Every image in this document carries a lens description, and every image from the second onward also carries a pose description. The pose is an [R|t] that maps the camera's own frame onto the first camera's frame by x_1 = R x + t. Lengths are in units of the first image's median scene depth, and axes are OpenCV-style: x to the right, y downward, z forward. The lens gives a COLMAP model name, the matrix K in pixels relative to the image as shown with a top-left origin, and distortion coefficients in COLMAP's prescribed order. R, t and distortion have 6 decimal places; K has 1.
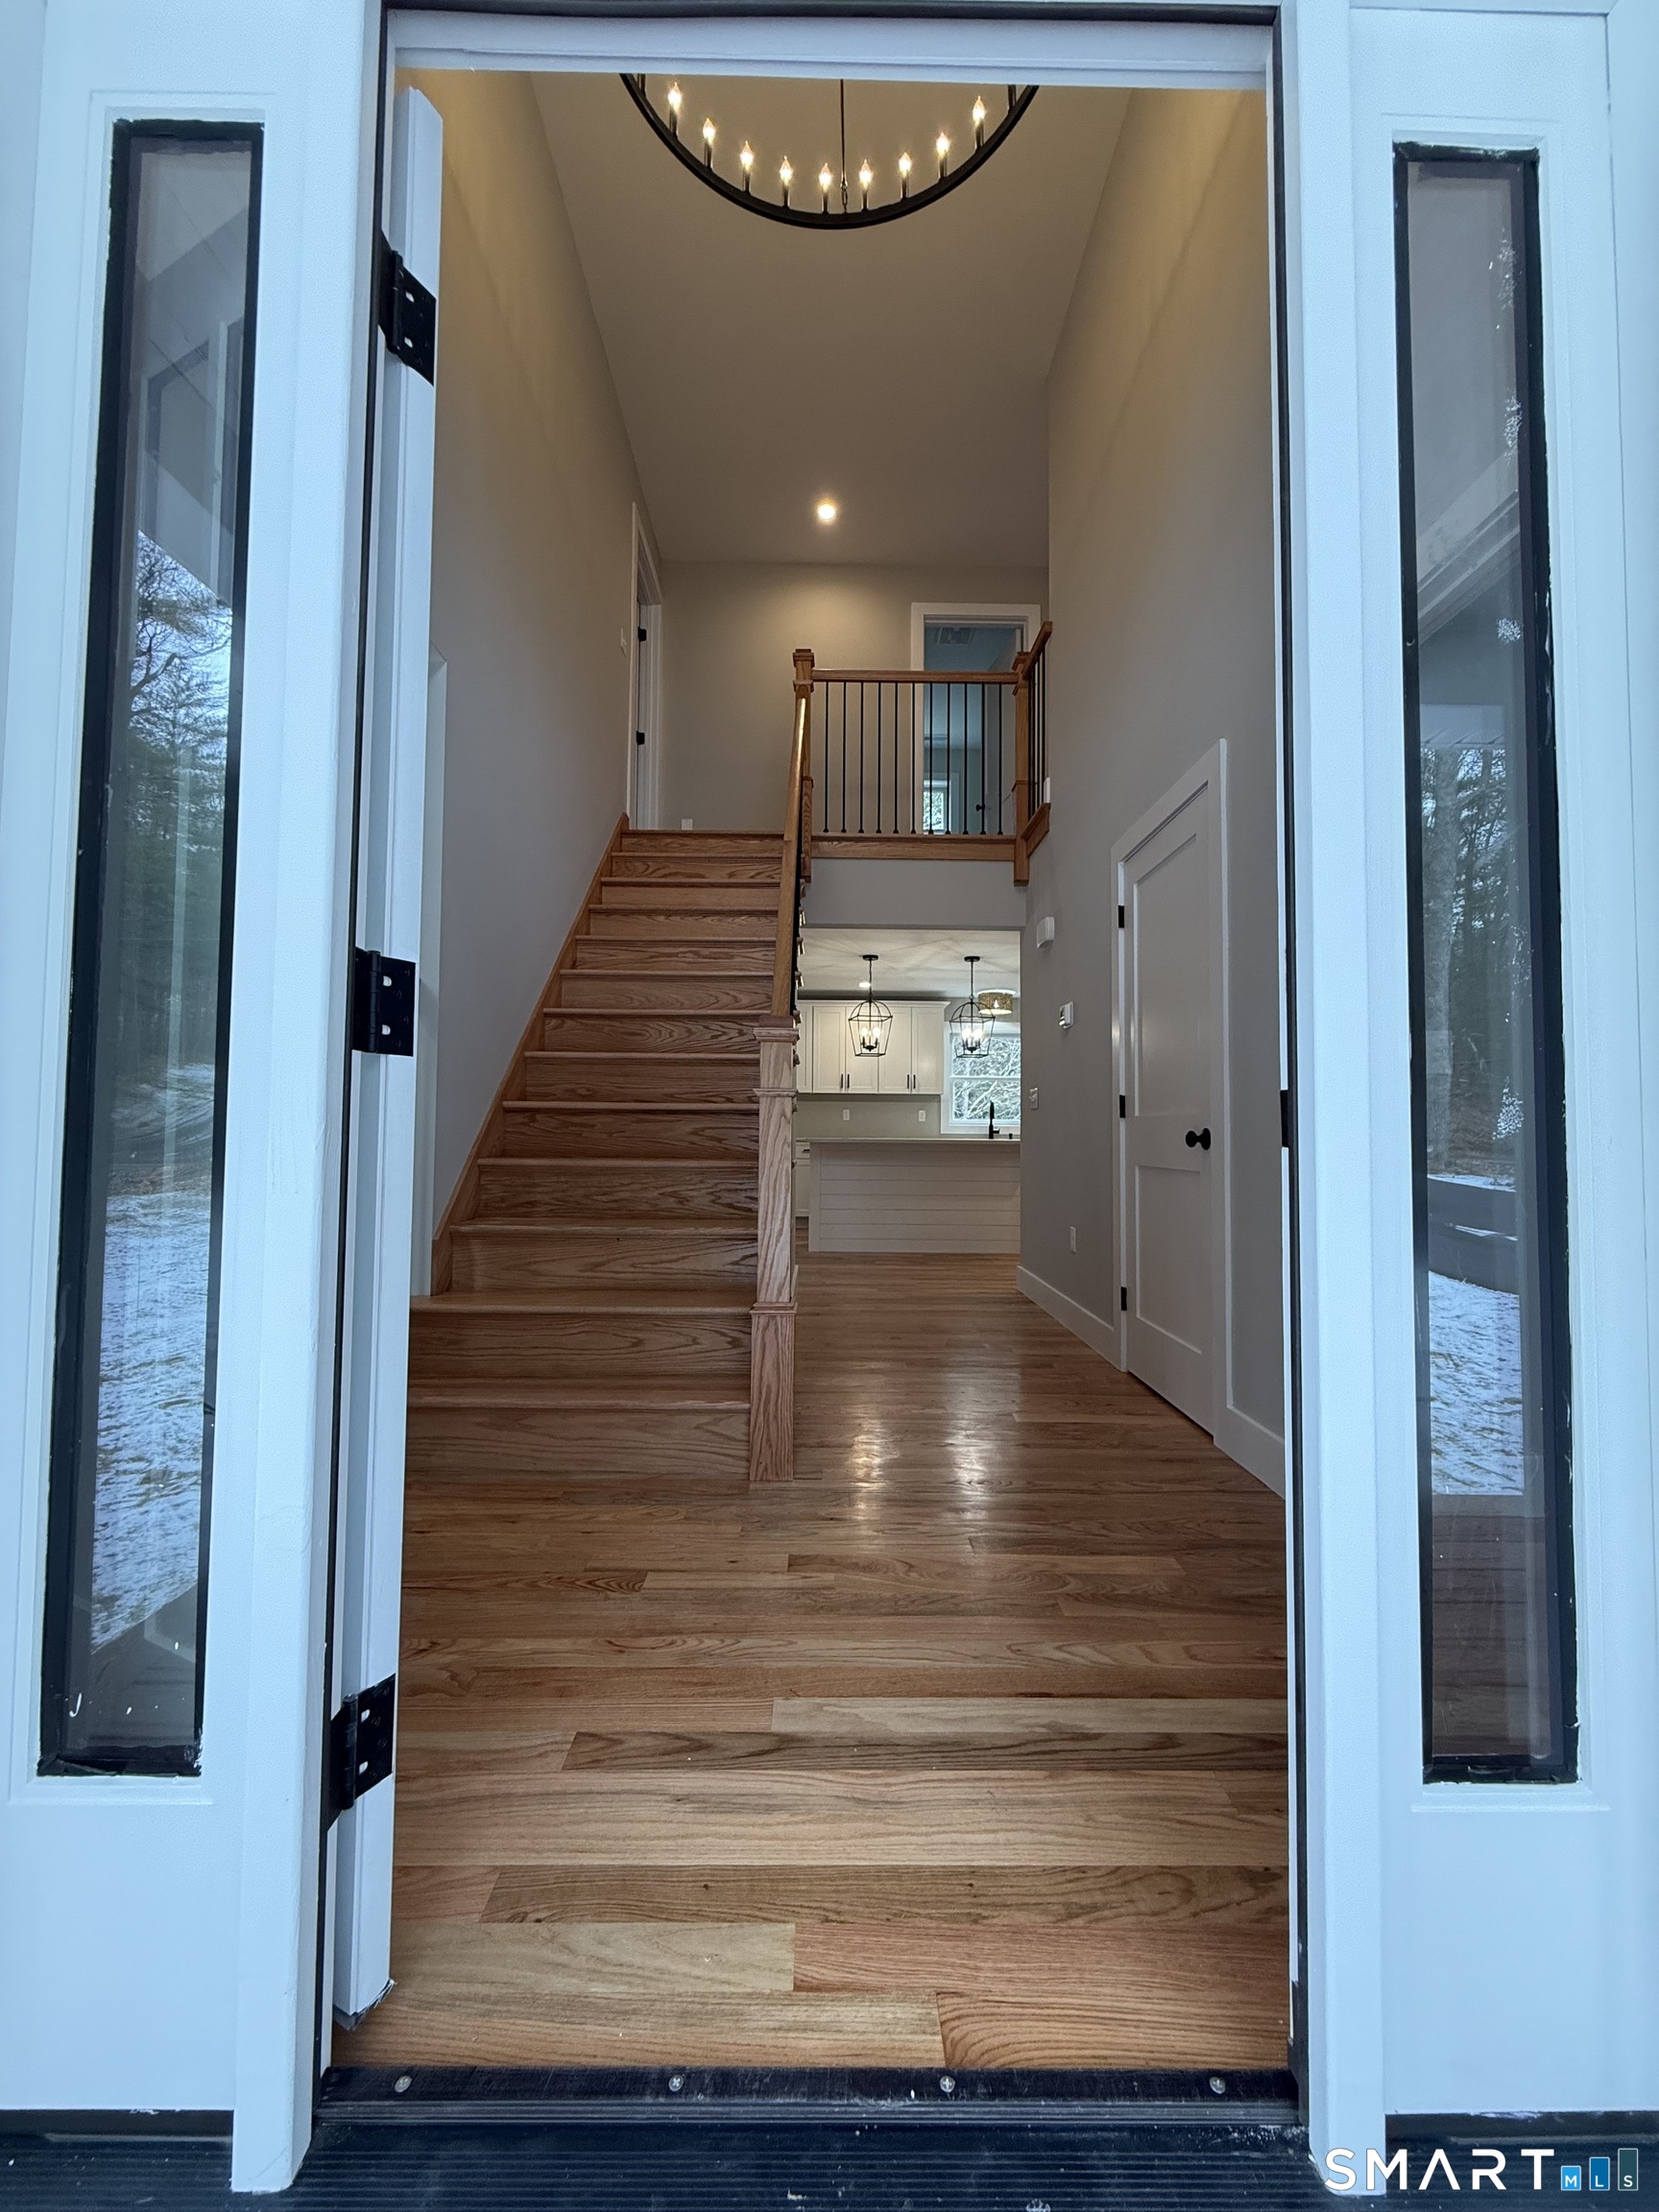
lens RADIAL K [[877.8, 0, 831.5], [0, 877.8, 1097.1], [0, 0, 1]] dist [-0.000789, -0.000226]
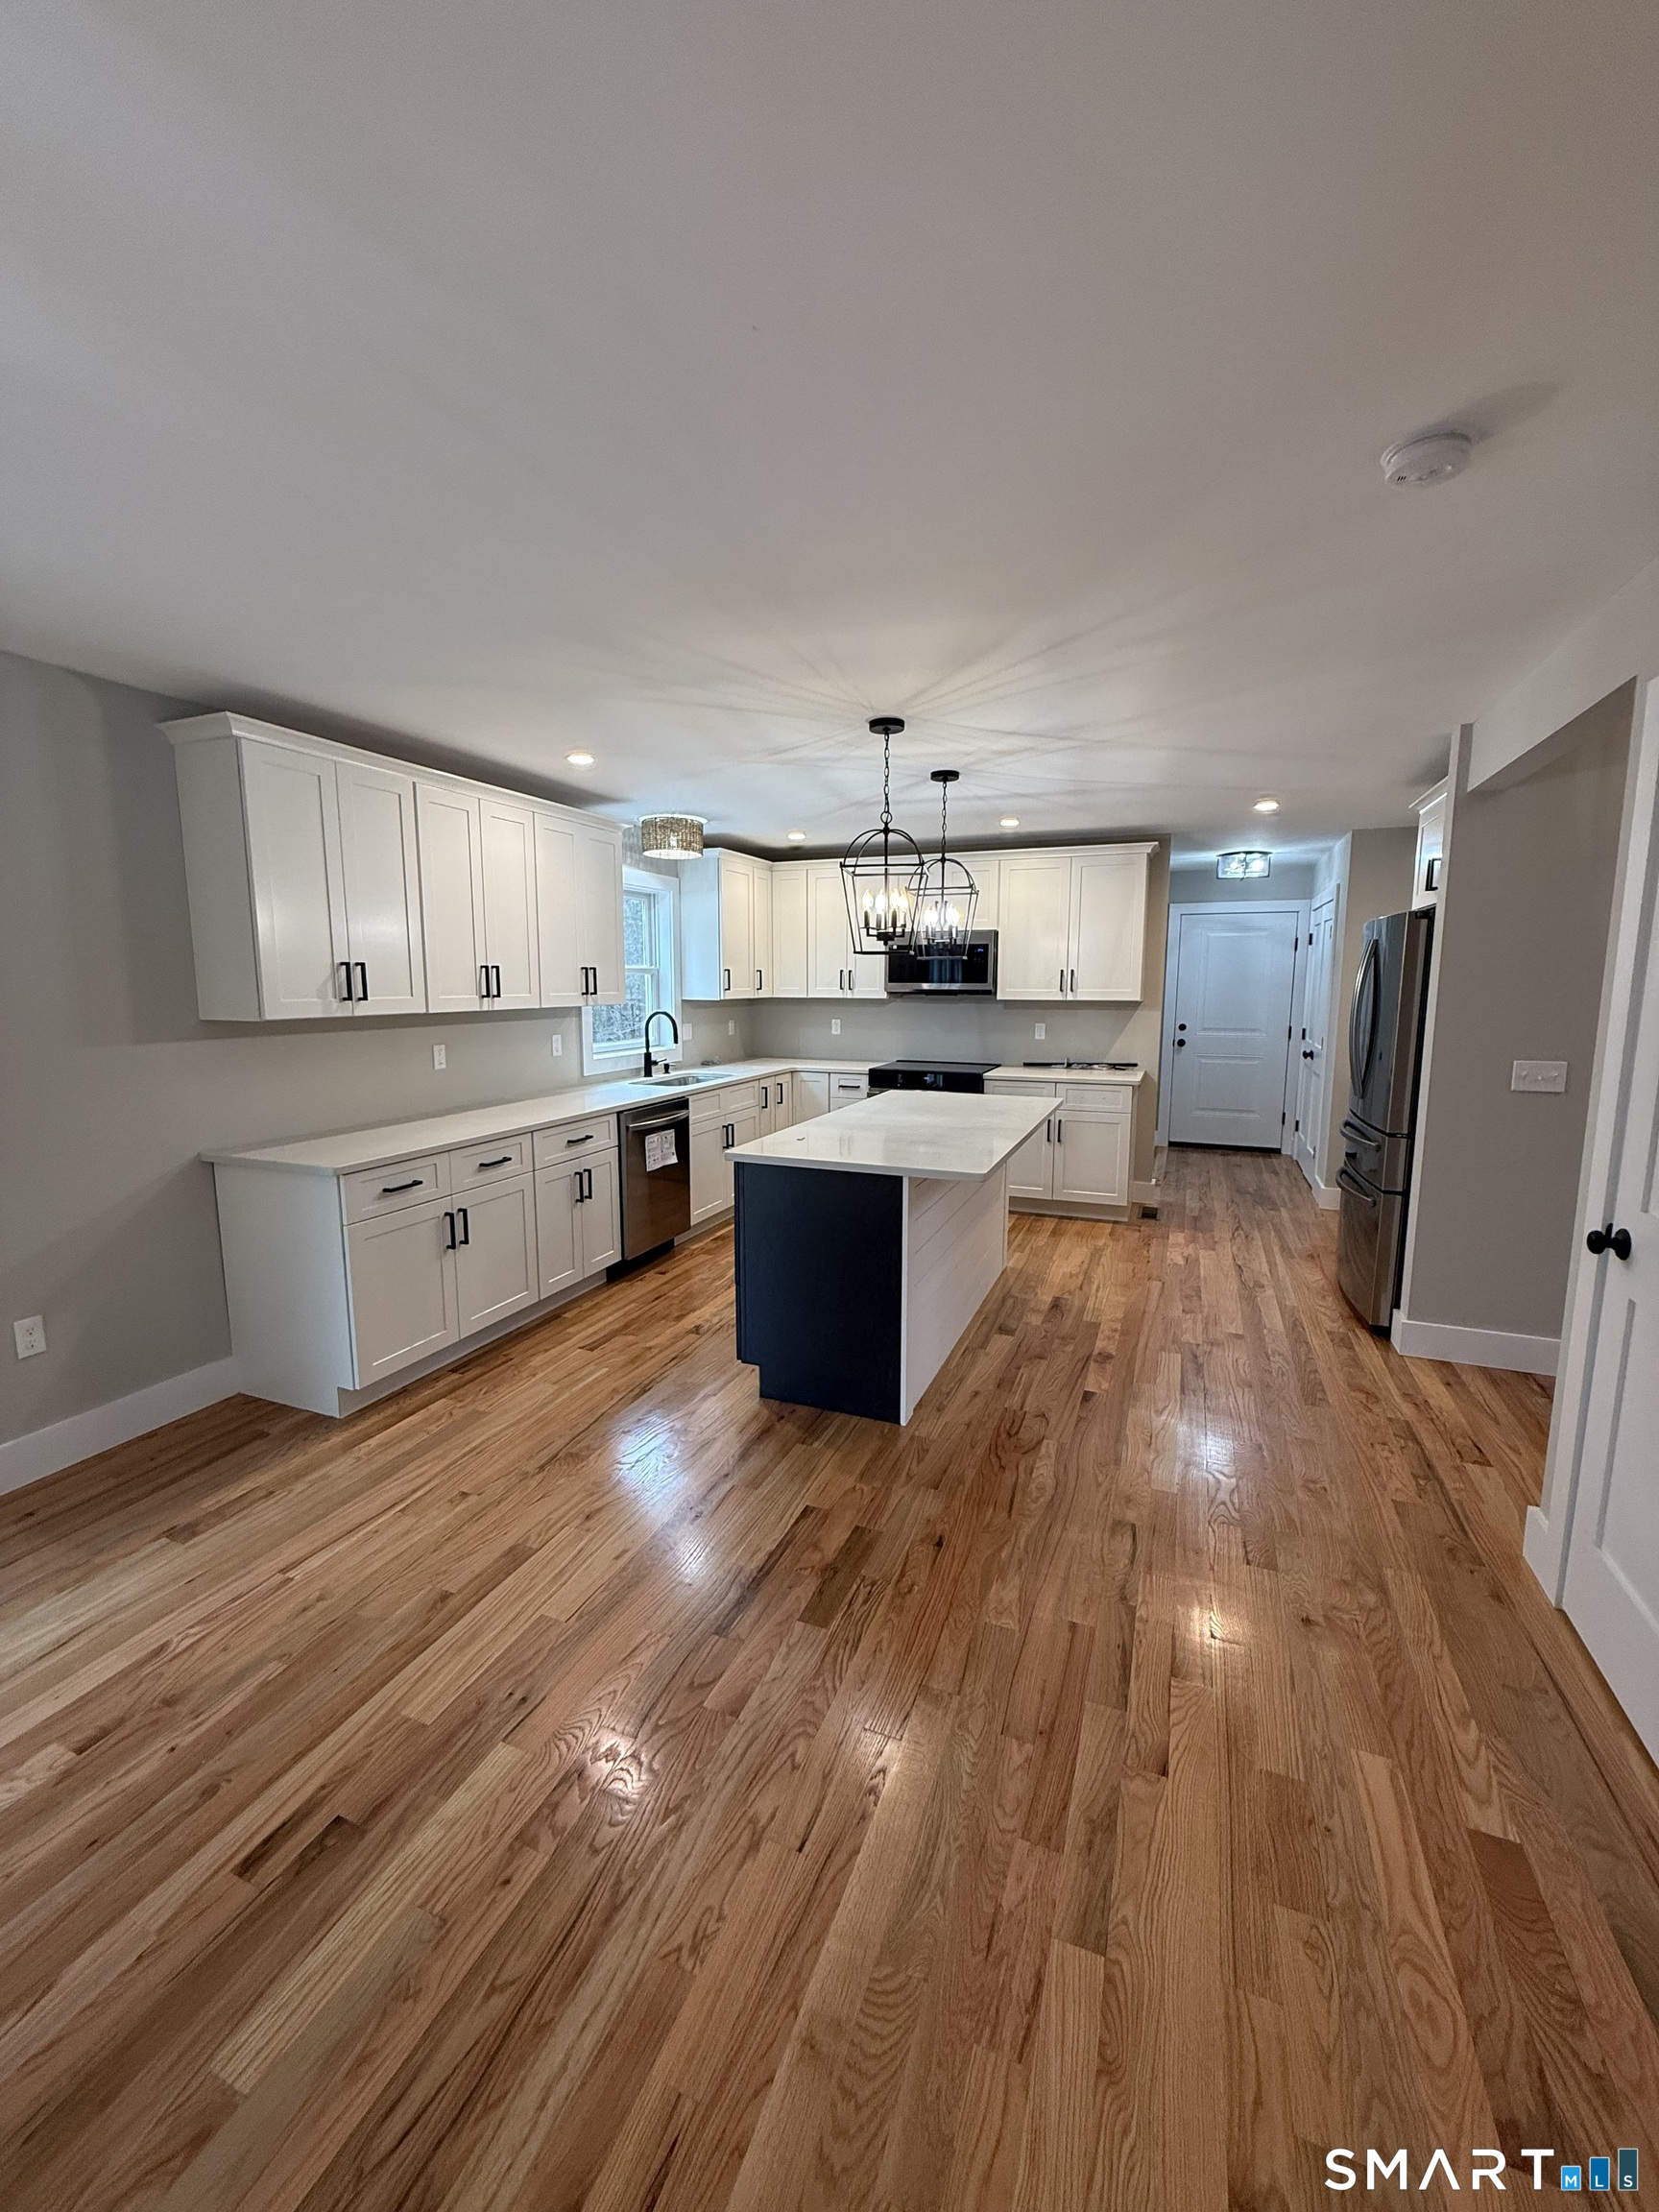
lens RADIAL K [[881.3, 0, 829.0], [0, 881.3, 1097.3], [0, 0, 1]] dist [-0.000193, 0.000096]
pose [[0.385732, -0.132265, 0.913081, -0.314047], [-0.031229, 0.987232, 0.156199, -0.034476], [-0.922082, -0.088766, 0.376677, 0.678933]]
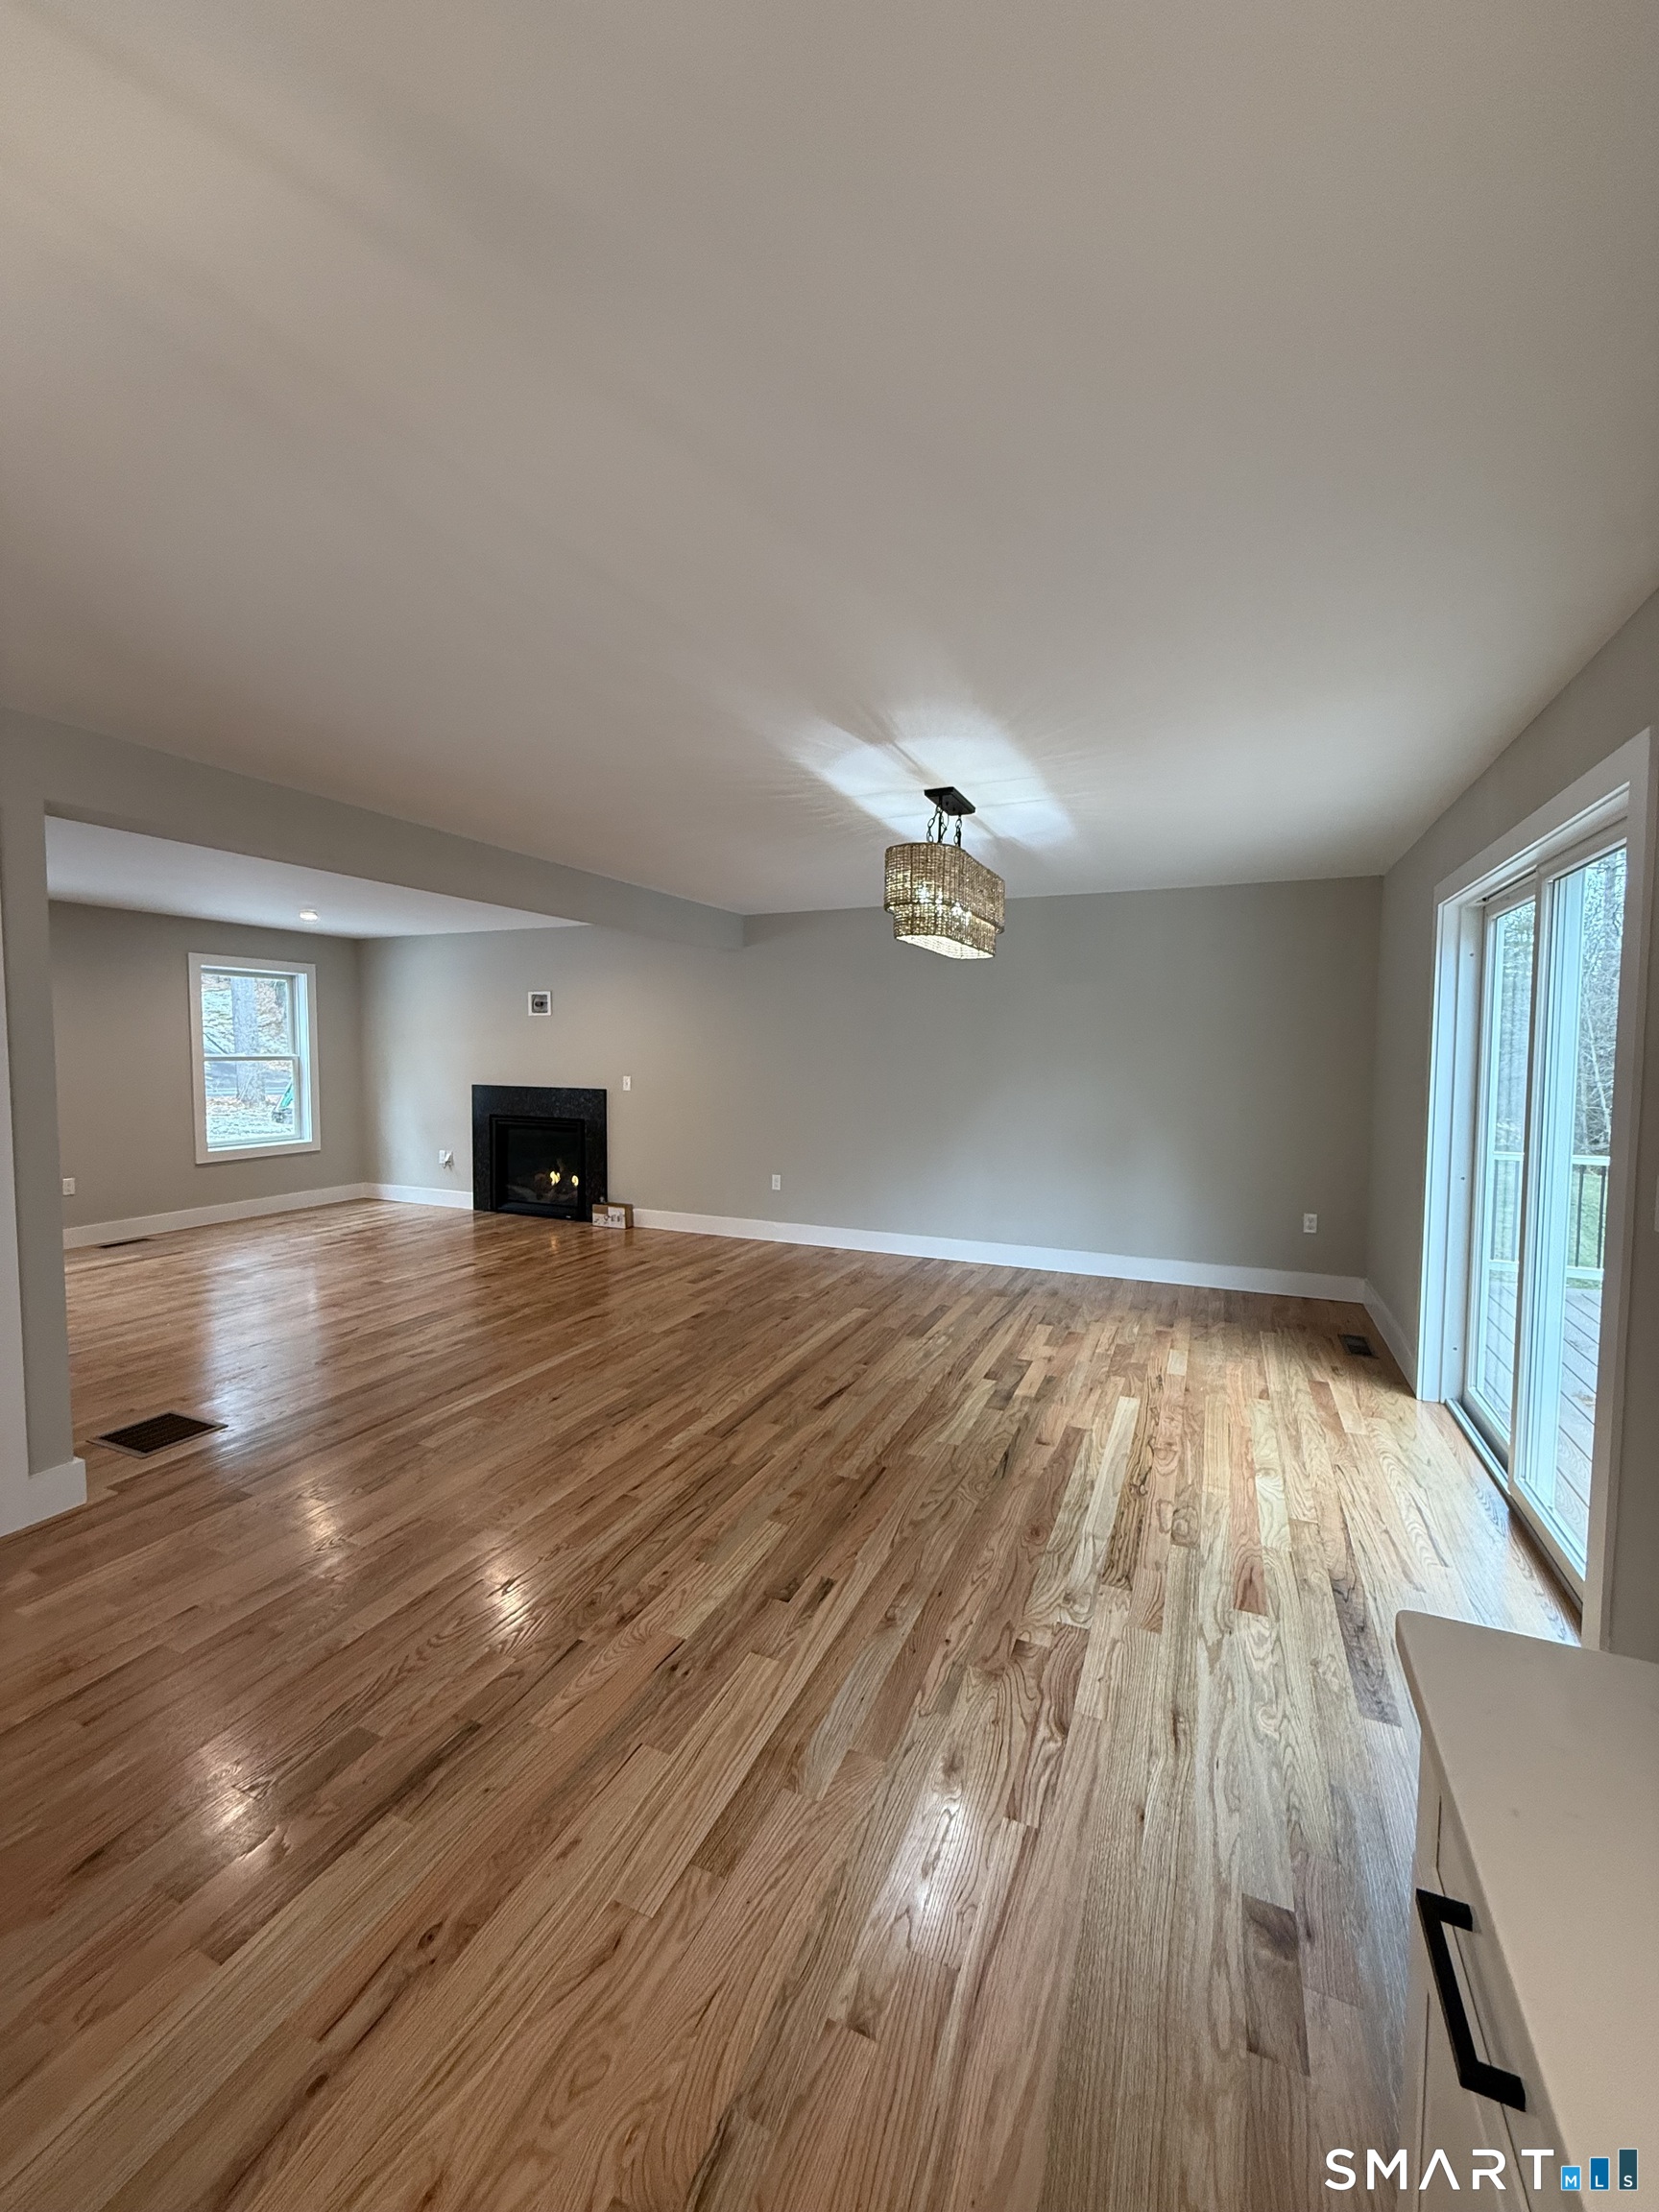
lens RADIAL K [[877.8, 0, 831.5], [0, 877.8, 1097.1], [0, 0, 1]] dist [-0.000789, -0.000226]
pose [[-0.407412, 0.042224, -0.912268, 0.008893], [0.026601, 0.999055, 0.034361, -0.016597], [0.912857, -0.010268, -0.408150, 0.938658]]
